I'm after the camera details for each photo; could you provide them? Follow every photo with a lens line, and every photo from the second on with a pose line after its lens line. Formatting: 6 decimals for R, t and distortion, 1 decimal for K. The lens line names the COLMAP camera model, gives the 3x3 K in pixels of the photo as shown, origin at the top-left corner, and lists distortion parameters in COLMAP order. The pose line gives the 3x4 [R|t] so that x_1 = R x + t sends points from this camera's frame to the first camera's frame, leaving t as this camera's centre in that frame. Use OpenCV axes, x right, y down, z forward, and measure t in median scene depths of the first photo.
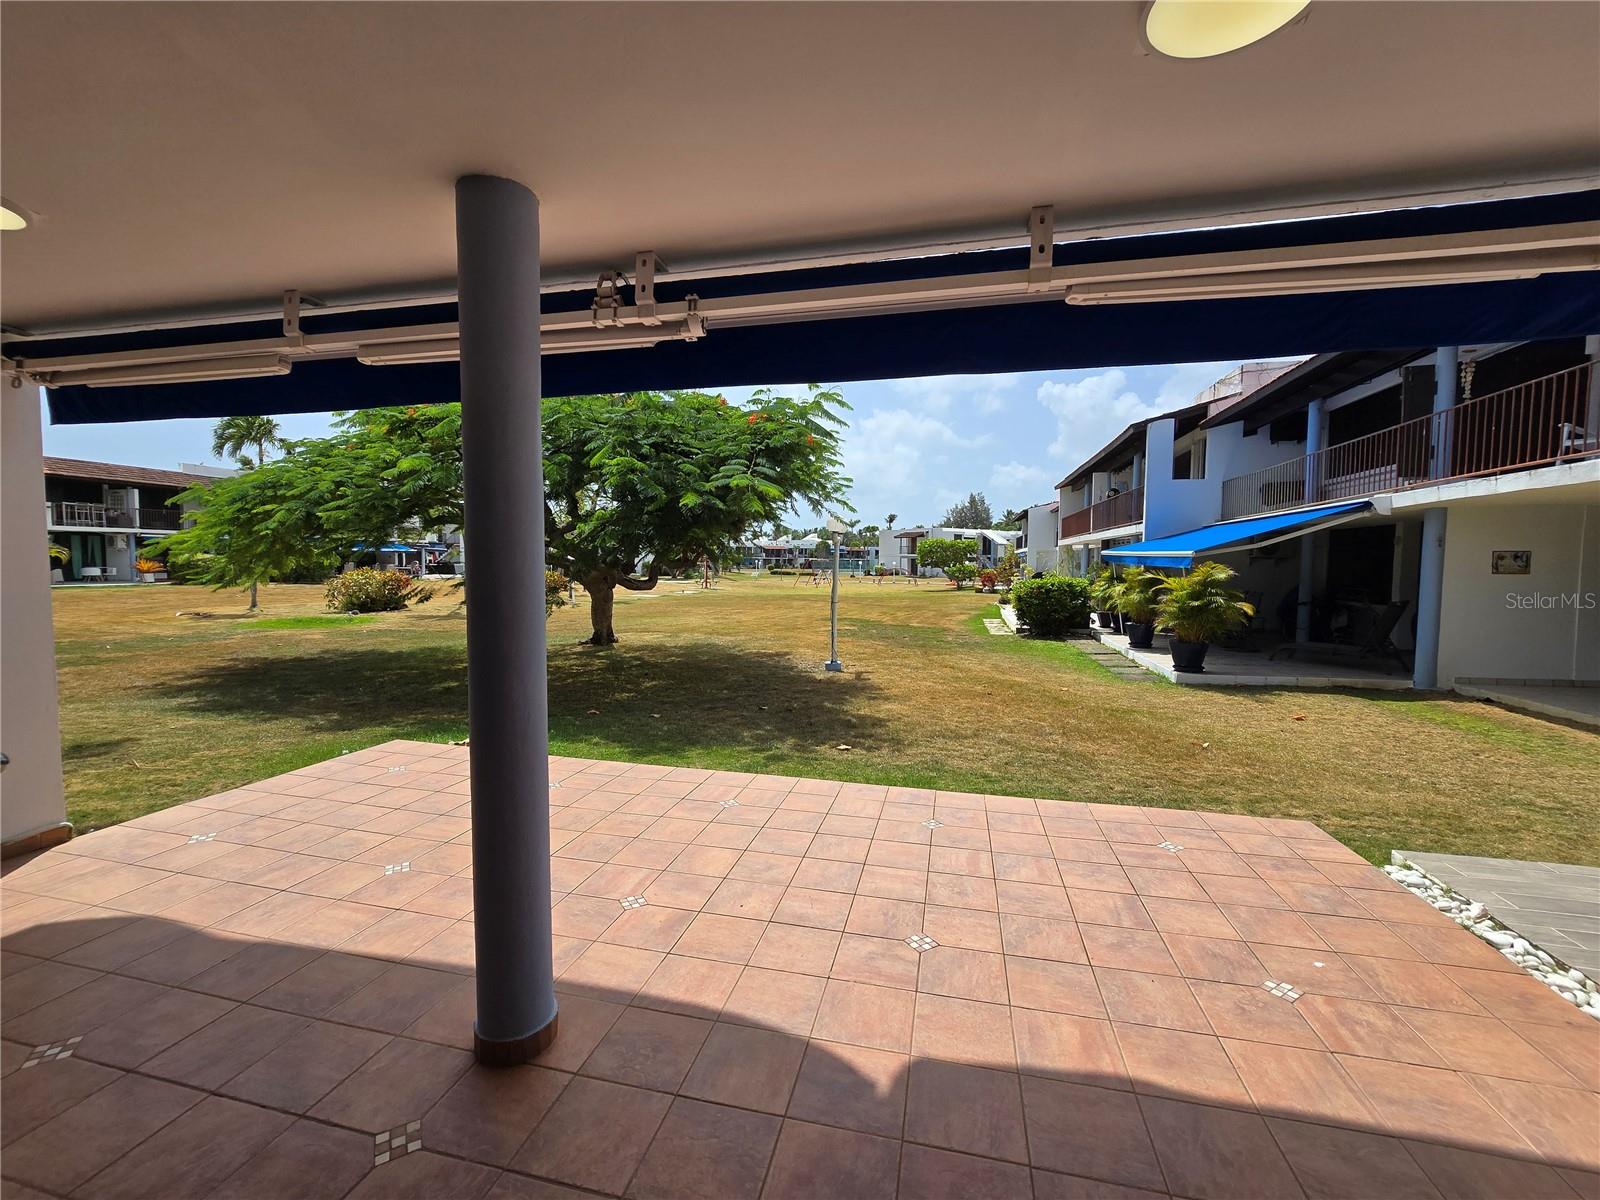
lens RADIAL K [[659.0, 0, 794.7], [0, 659.0, 599.4], [0, 0, 1]] dist [-0.000751, -0.000075]
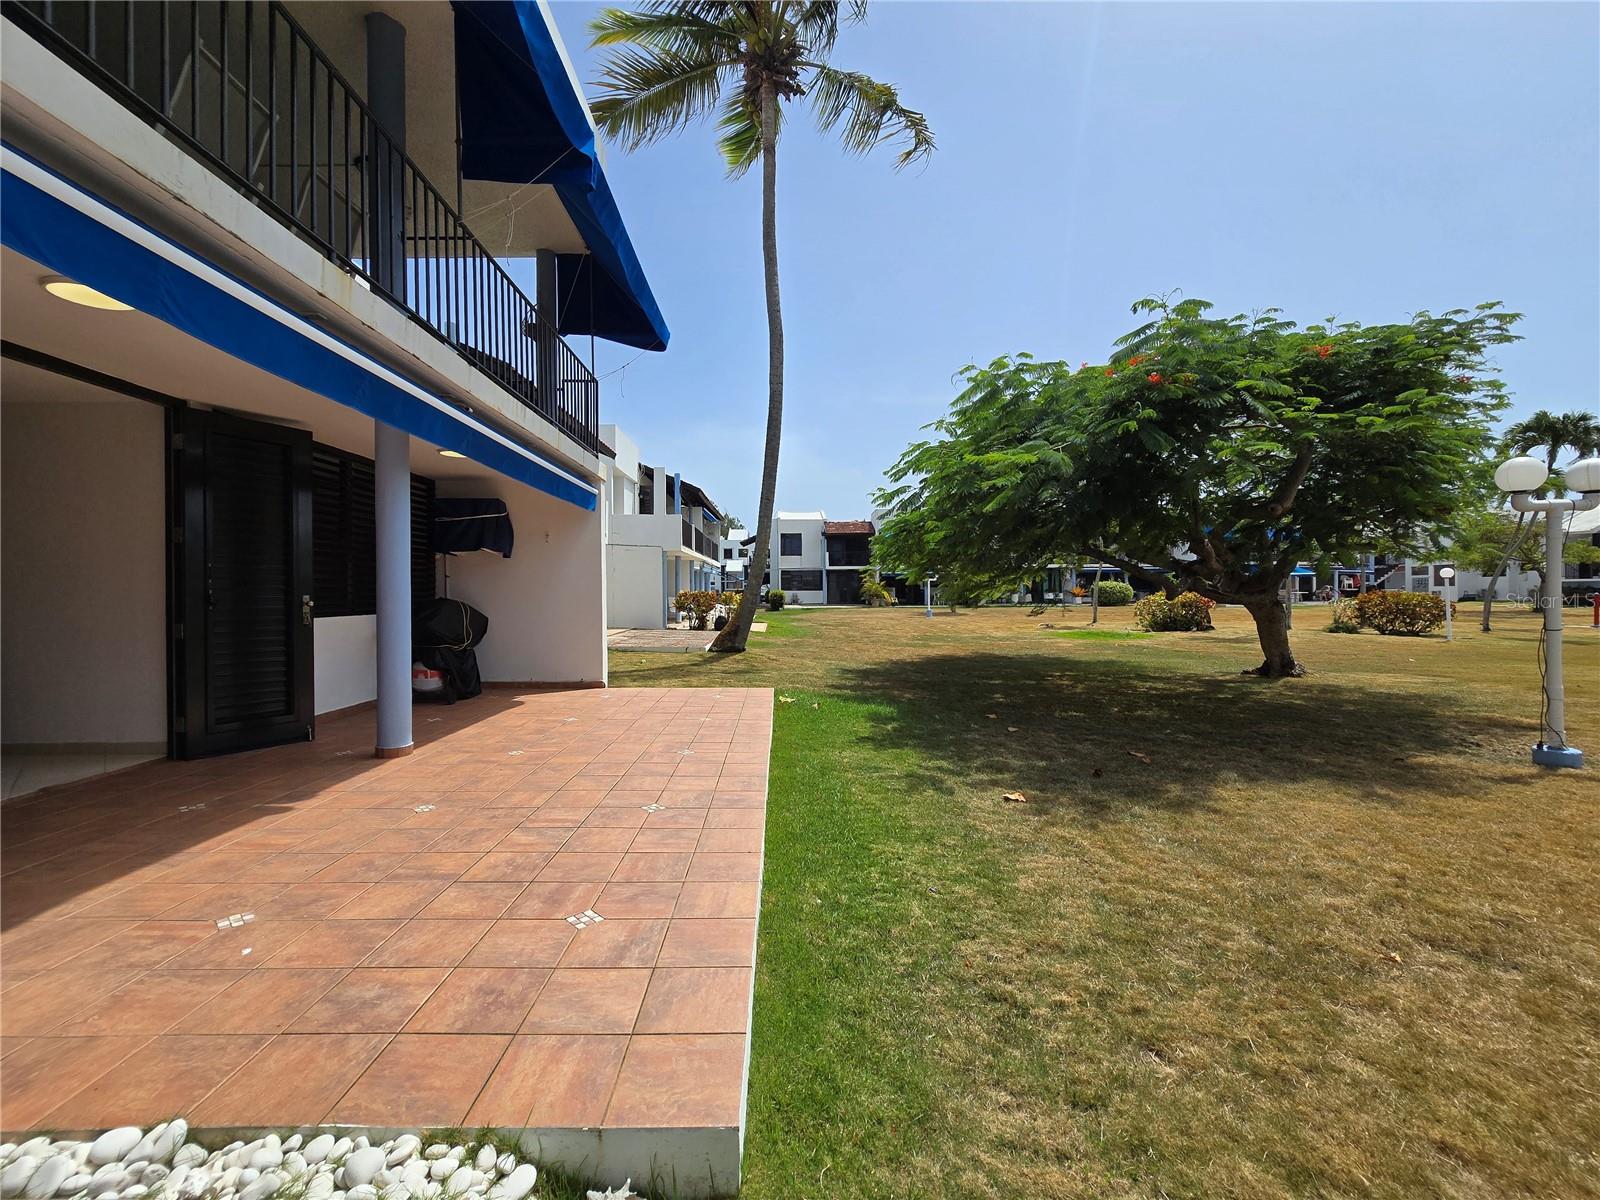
lens RADIAL K [[659.0, 0, 794.7], [0, 659.0, 599.4], [0, 0, 1]] dist [-0.000751, -0.000075]
pose [[0.251993, 0.000239, -0.967729, 0.743780], [-0.045556, 0.998894, -0.011616, 0.027773], [0.966656, 0.047013, 0.251725, 0.596880]]
